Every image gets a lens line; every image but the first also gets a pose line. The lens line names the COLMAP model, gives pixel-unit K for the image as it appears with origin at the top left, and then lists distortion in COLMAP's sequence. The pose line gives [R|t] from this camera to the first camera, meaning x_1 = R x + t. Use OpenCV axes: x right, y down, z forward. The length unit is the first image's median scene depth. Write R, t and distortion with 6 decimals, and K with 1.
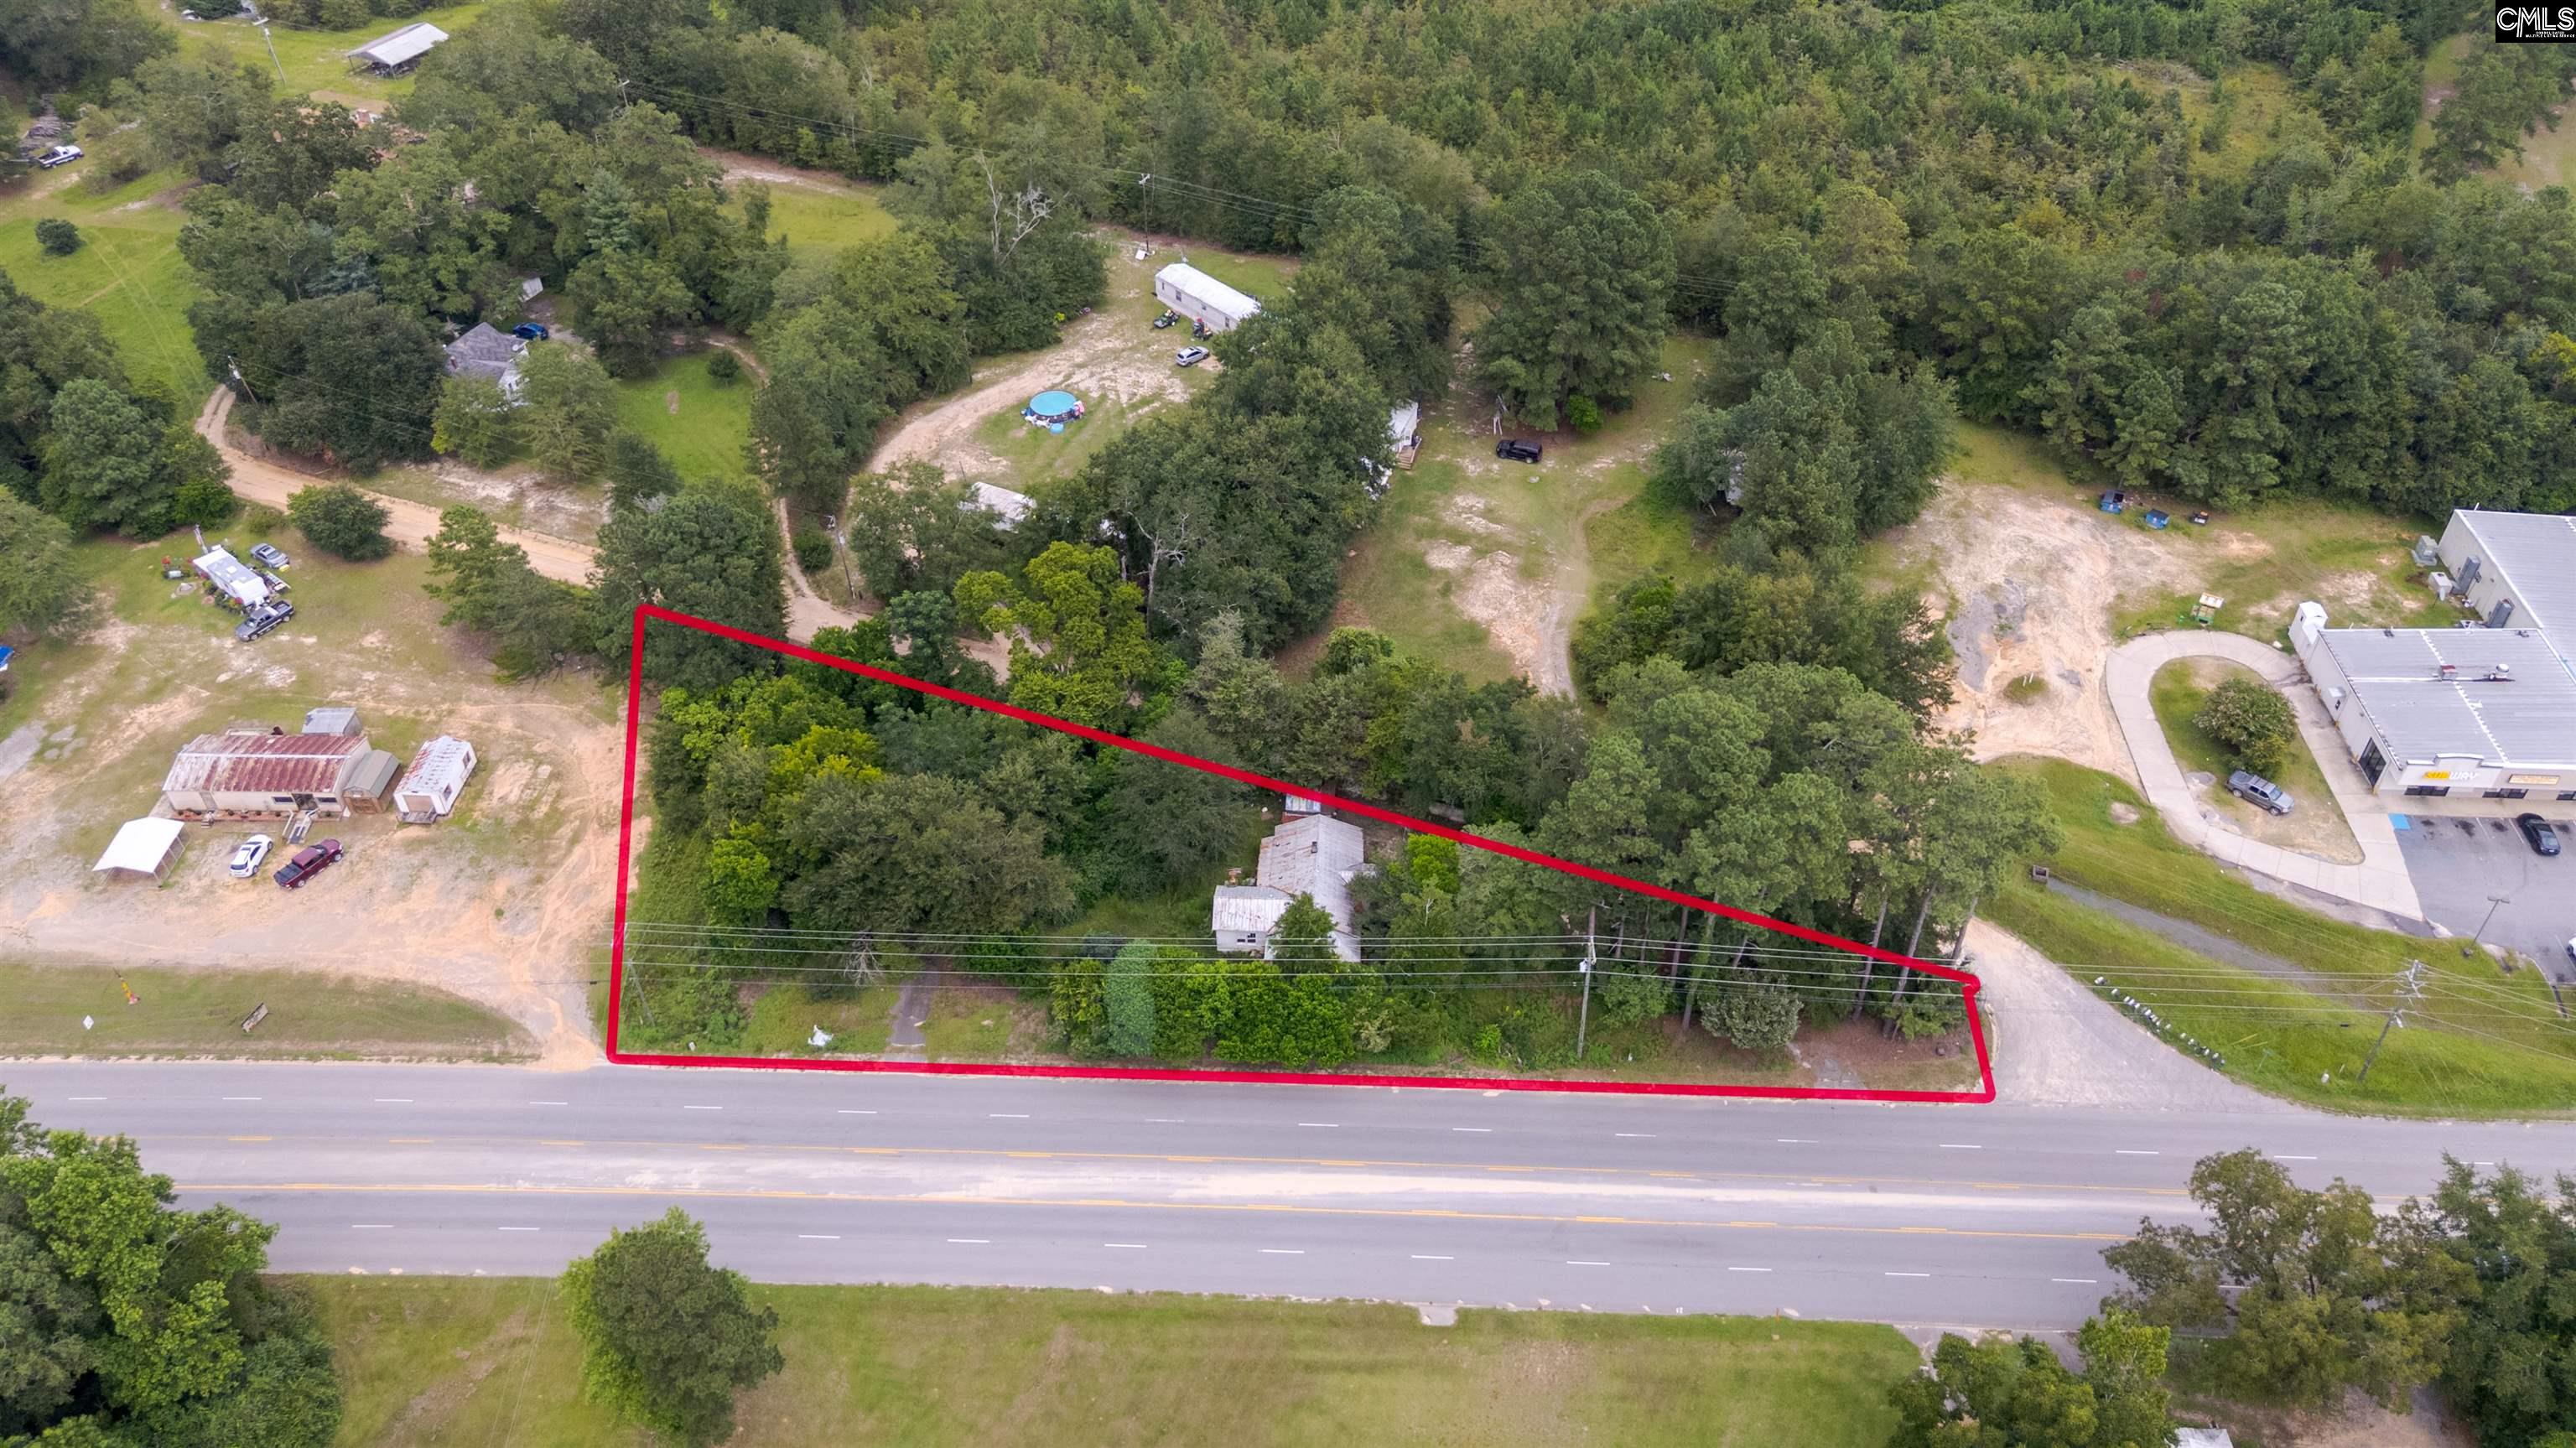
lens RADIAL K [[1900.7, 0, 1288.0], [0, 1900.7, 724.0], [0, 0, 1]] dist [0.063179, -0.063053]
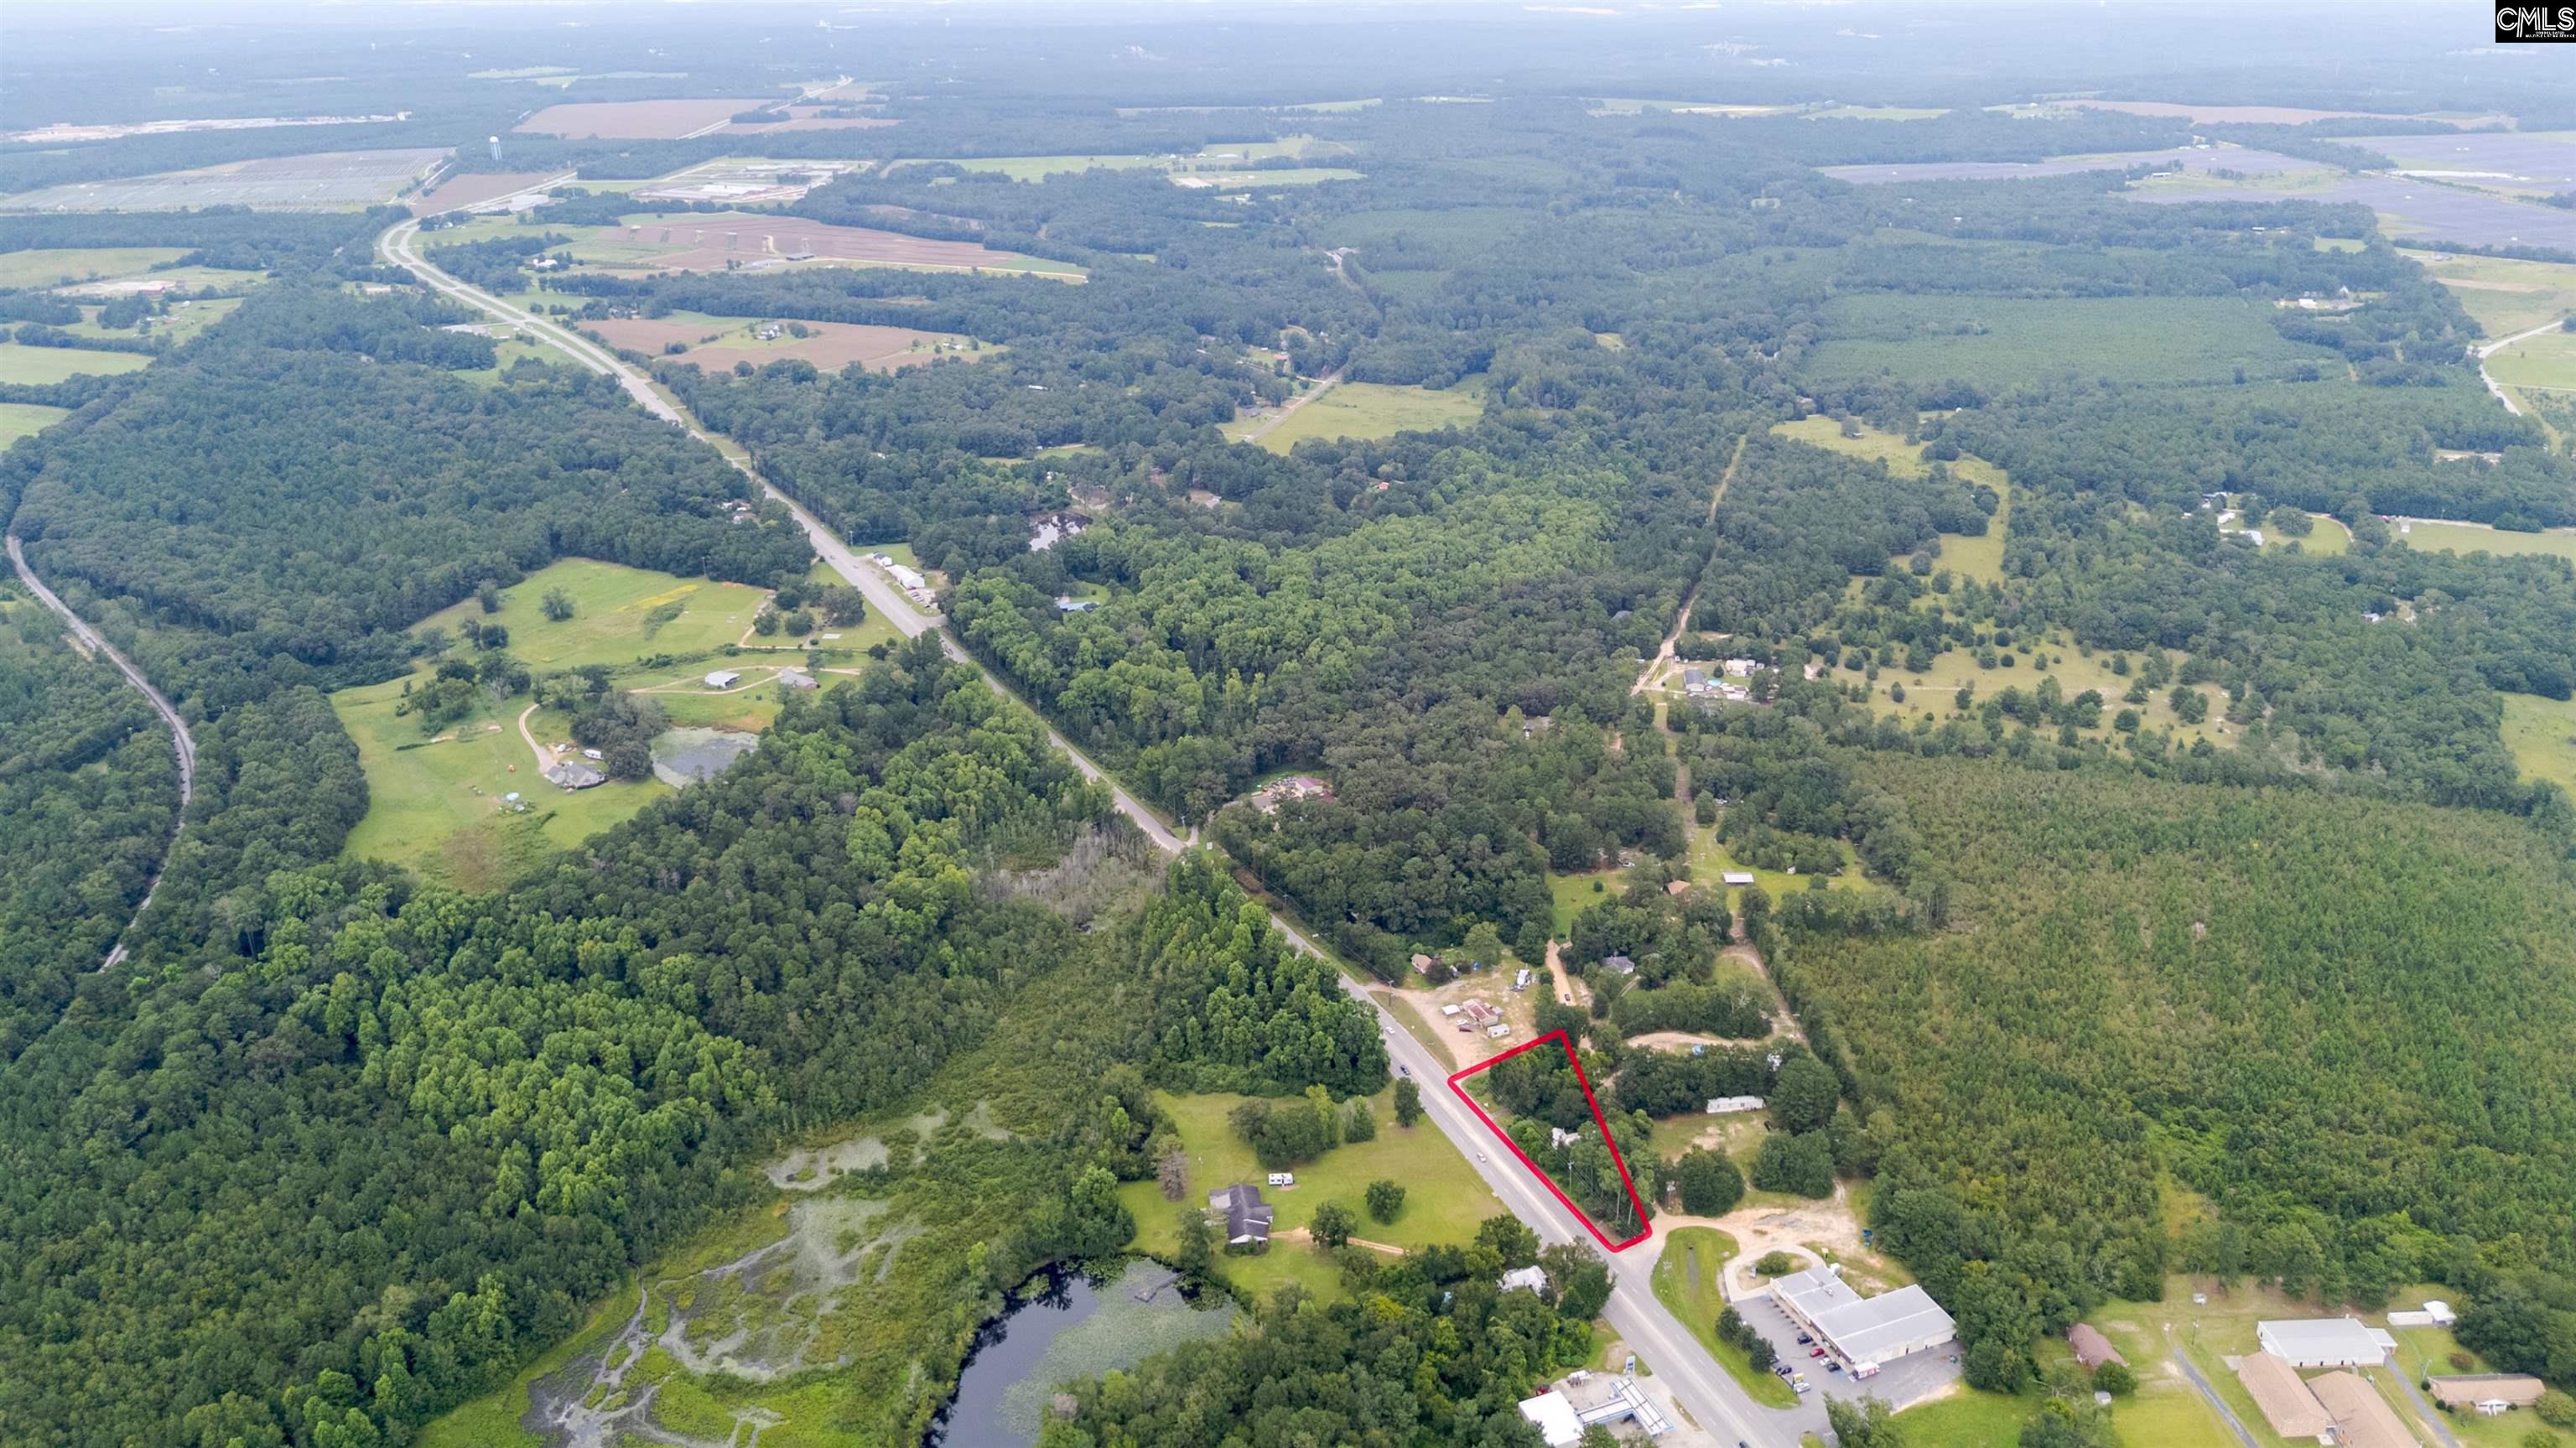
lens RADIAL K [[1915.7, 0, 1294.7], [0, 1915.7, 772.8], [0, 0, 1]] dist [0.101889, -0.091998]
pose [[0.433578, 0.360564, -0.825836, 2.744265], [-0.574695, 0.816532, 0.054777, -0.424908], [0.694072, 0.450854, 0.561244, -2.024403]]
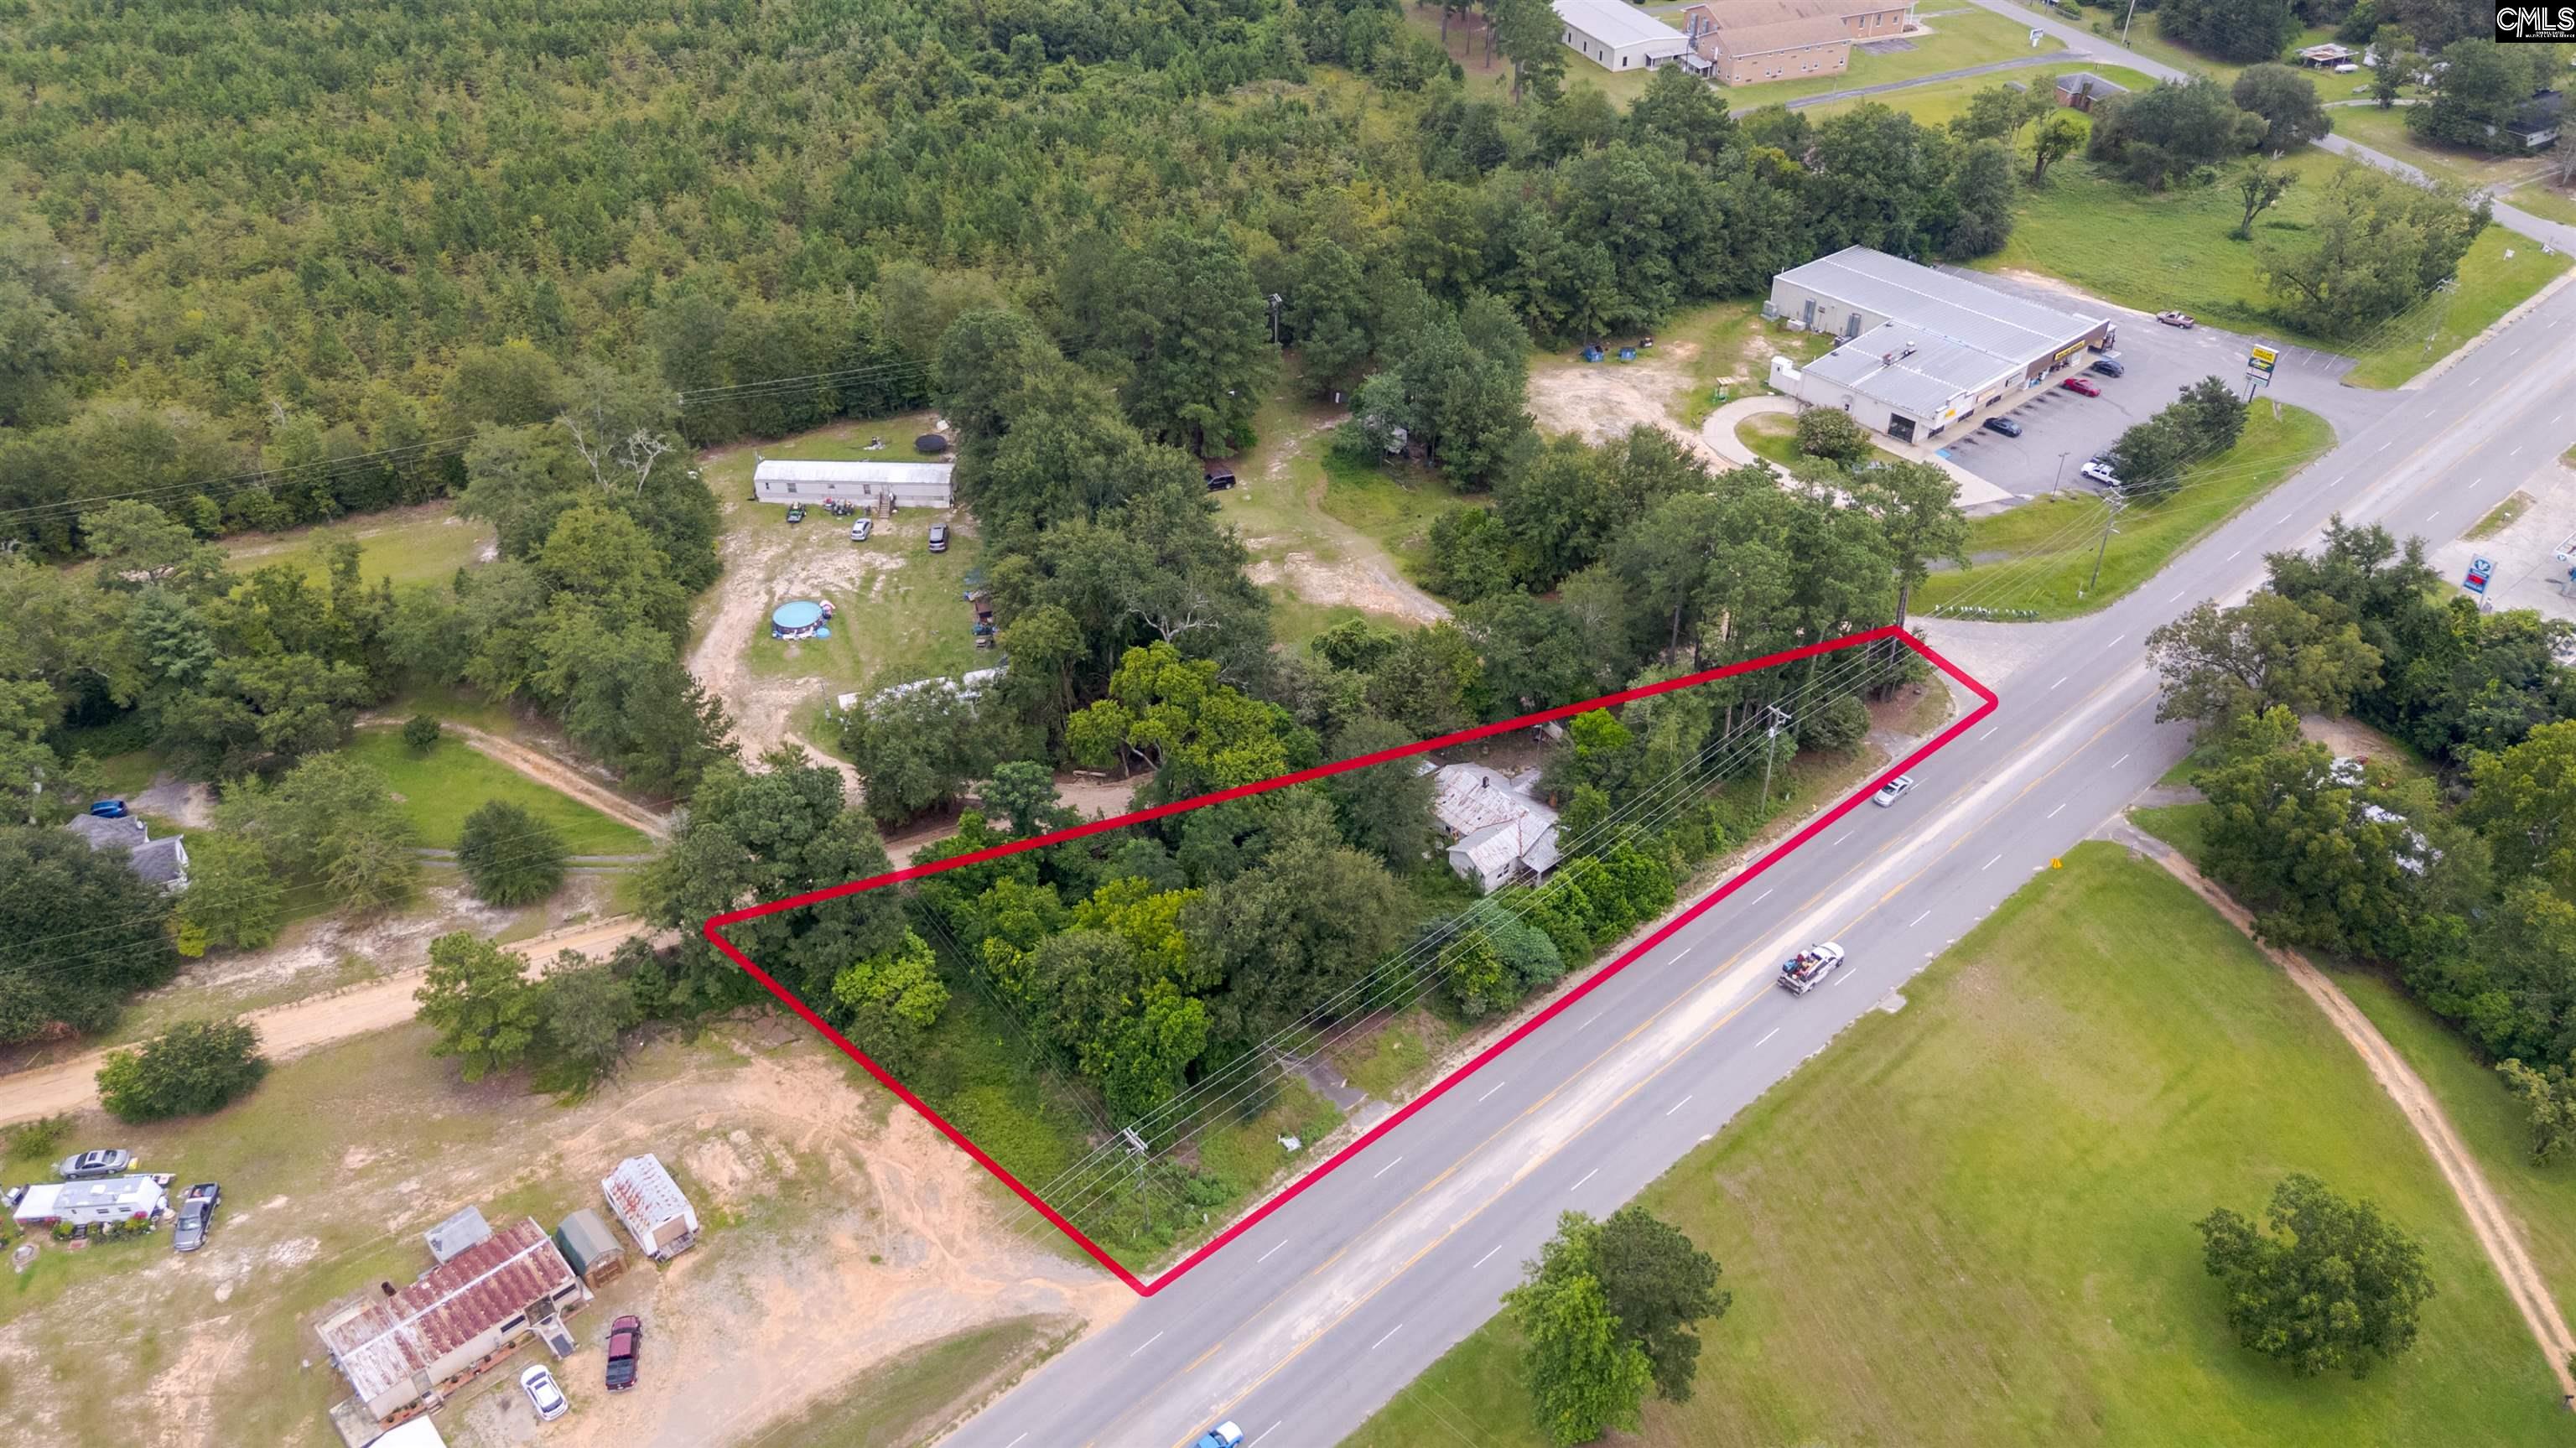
lens RADIAL K [[1900.7, 0, 1288.0], [0, 1900.7, 724.0], [0, 0, 1]] dist [0.063179, -0.063053]
pose [[0.718836, -0.415376, 0.557438, -0.632746], [0.460287, 0.885304, 0.066129, -0.087135], [-0.520971, 0.209045, 0.827581, 0.109718]]
